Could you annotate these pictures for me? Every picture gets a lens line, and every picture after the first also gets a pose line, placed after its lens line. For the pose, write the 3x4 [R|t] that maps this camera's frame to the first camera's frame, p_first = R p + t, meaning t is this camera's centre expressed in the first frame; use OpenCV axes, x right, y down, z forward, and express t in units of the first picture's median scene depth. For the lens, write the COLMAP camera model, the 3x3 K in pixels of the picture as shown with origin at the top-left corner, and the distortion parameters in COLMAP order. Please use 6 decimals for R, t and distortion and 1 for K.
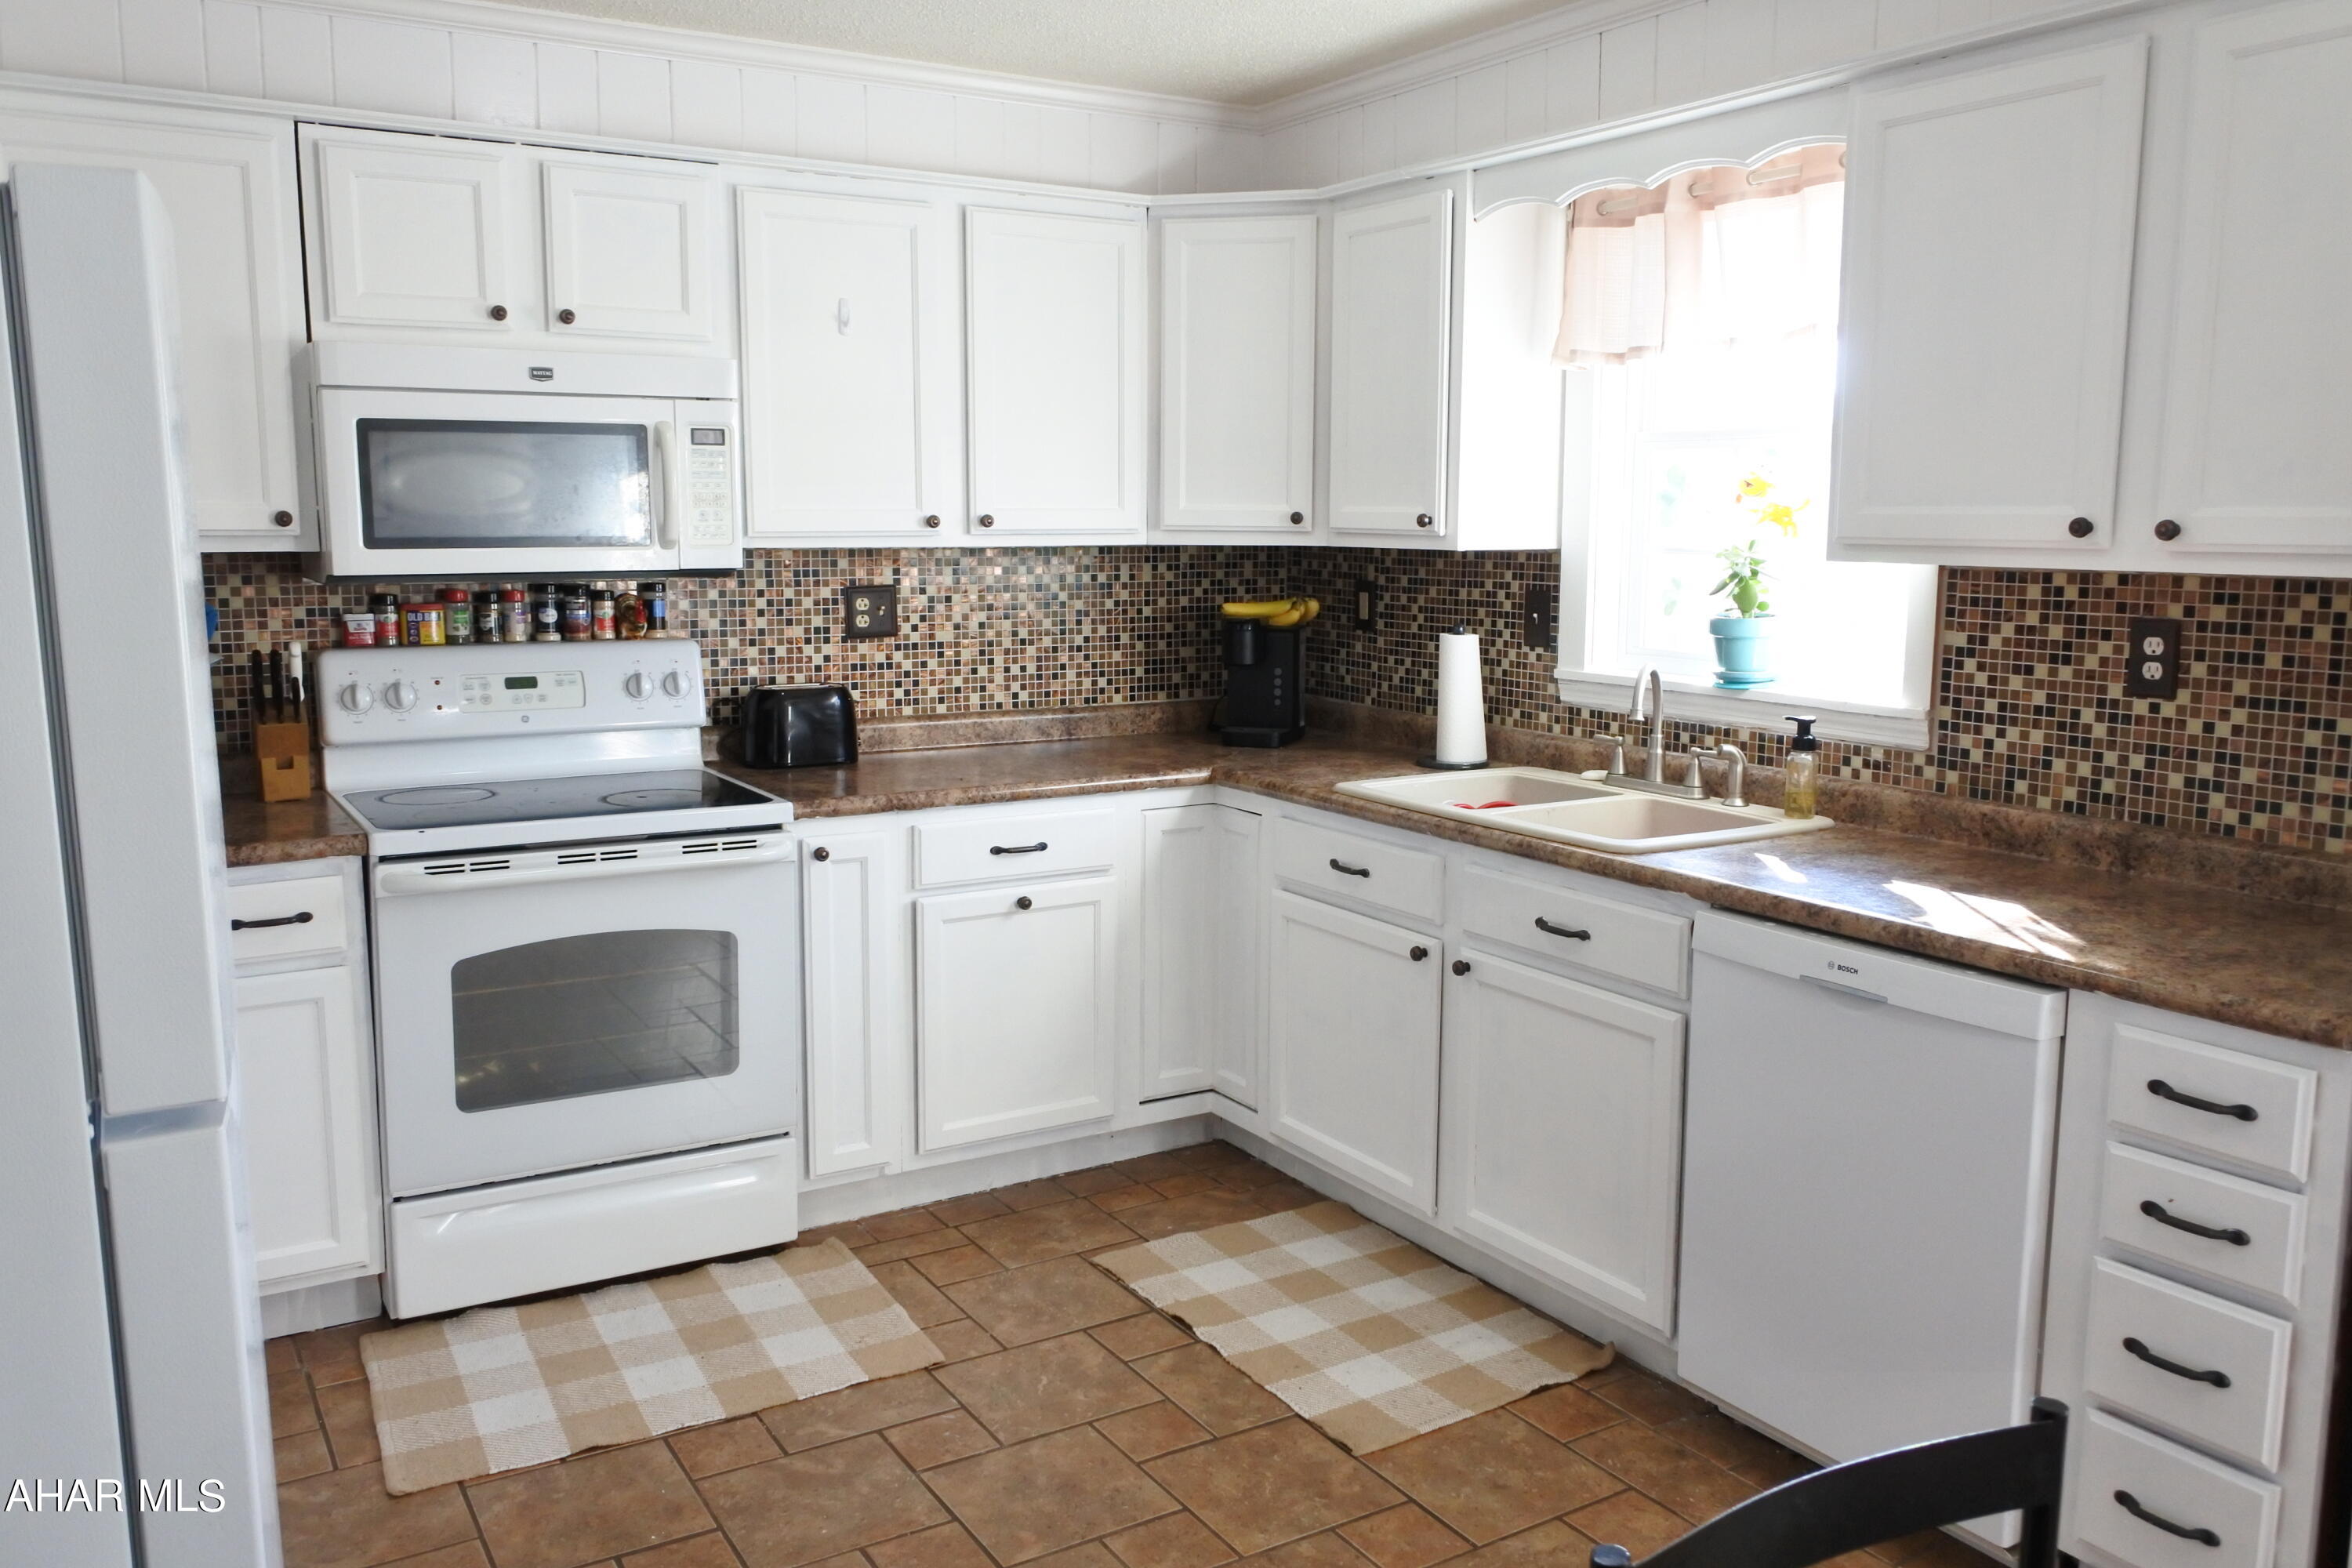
lens RADIAL K [[1840.6, 0, 1166.3], [0, 1840.6, 781.8], [0, 0, 1]] dist [0.004708, -0.004255]
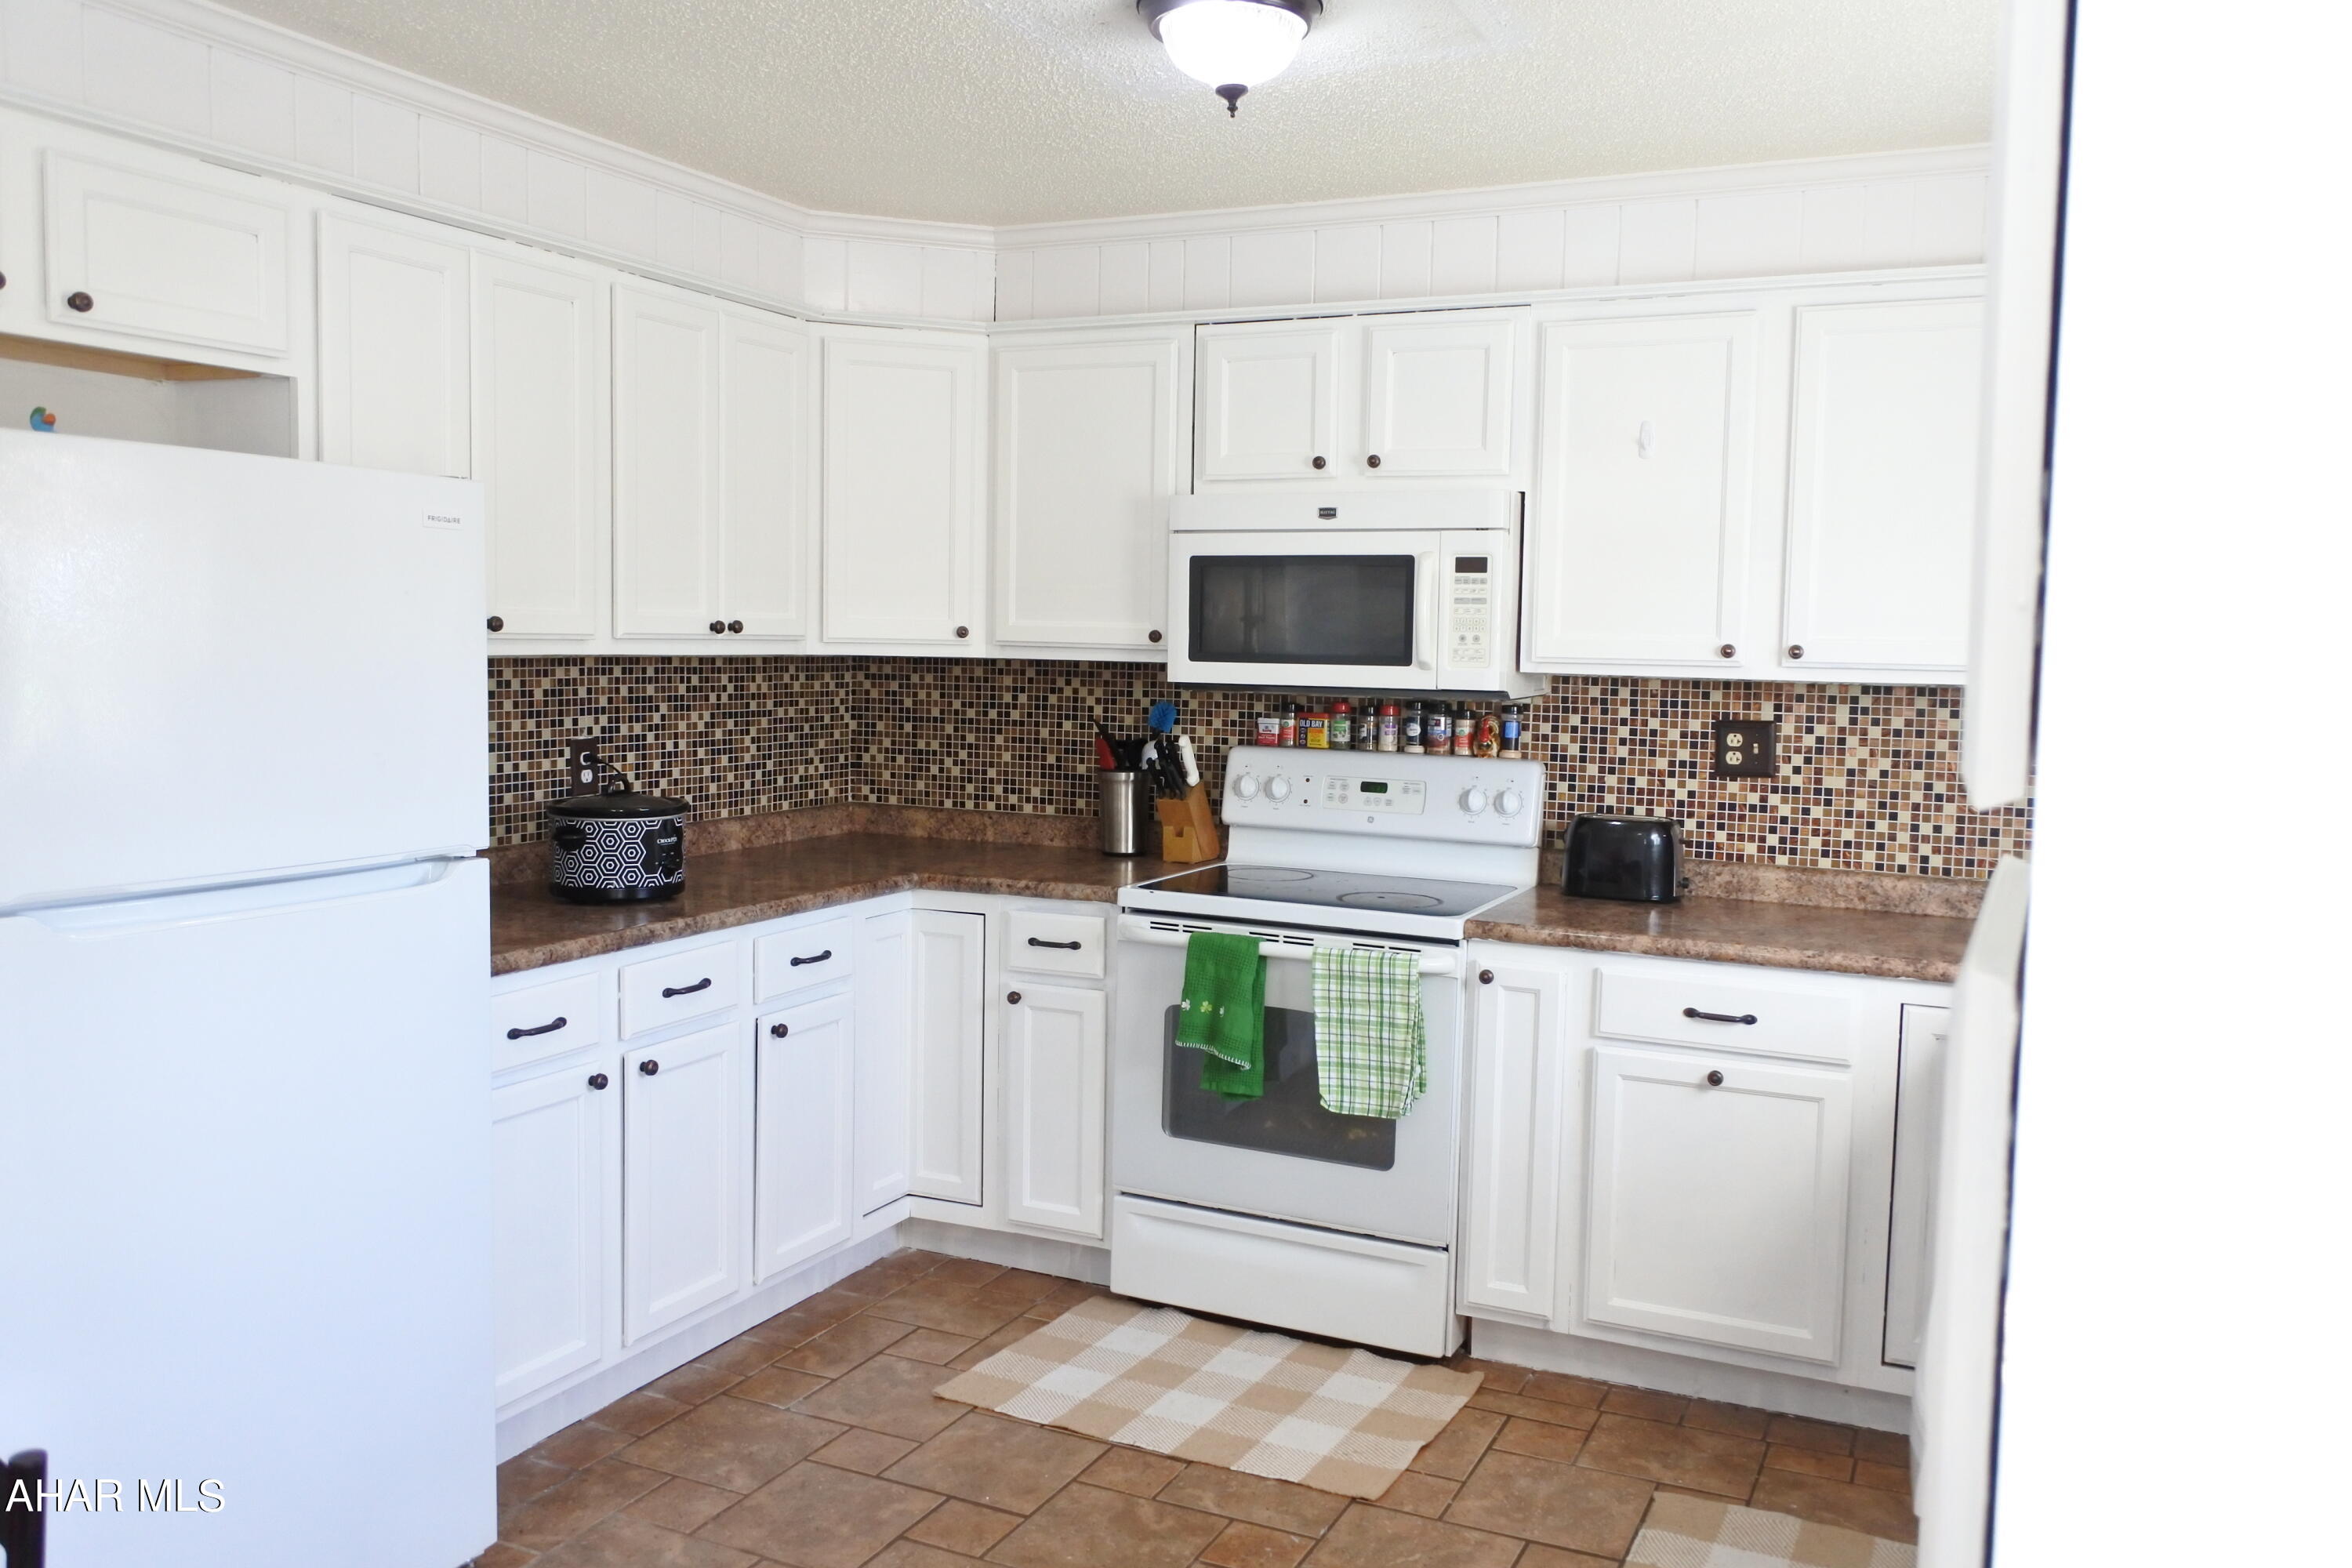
lens RADIAL K [[1840.6, 0, 1170.7], [0, 1840.6, 781.9], [0, 0, 1]] dist [0.004708, -0.004255]
pose [[0.552013, 0.076988, -0.830274, 0.506323], [-0.139749, 0.990186, -0.001097, -0.038352], [0.822041, 0.116636, 0.557354, 0.275174]]
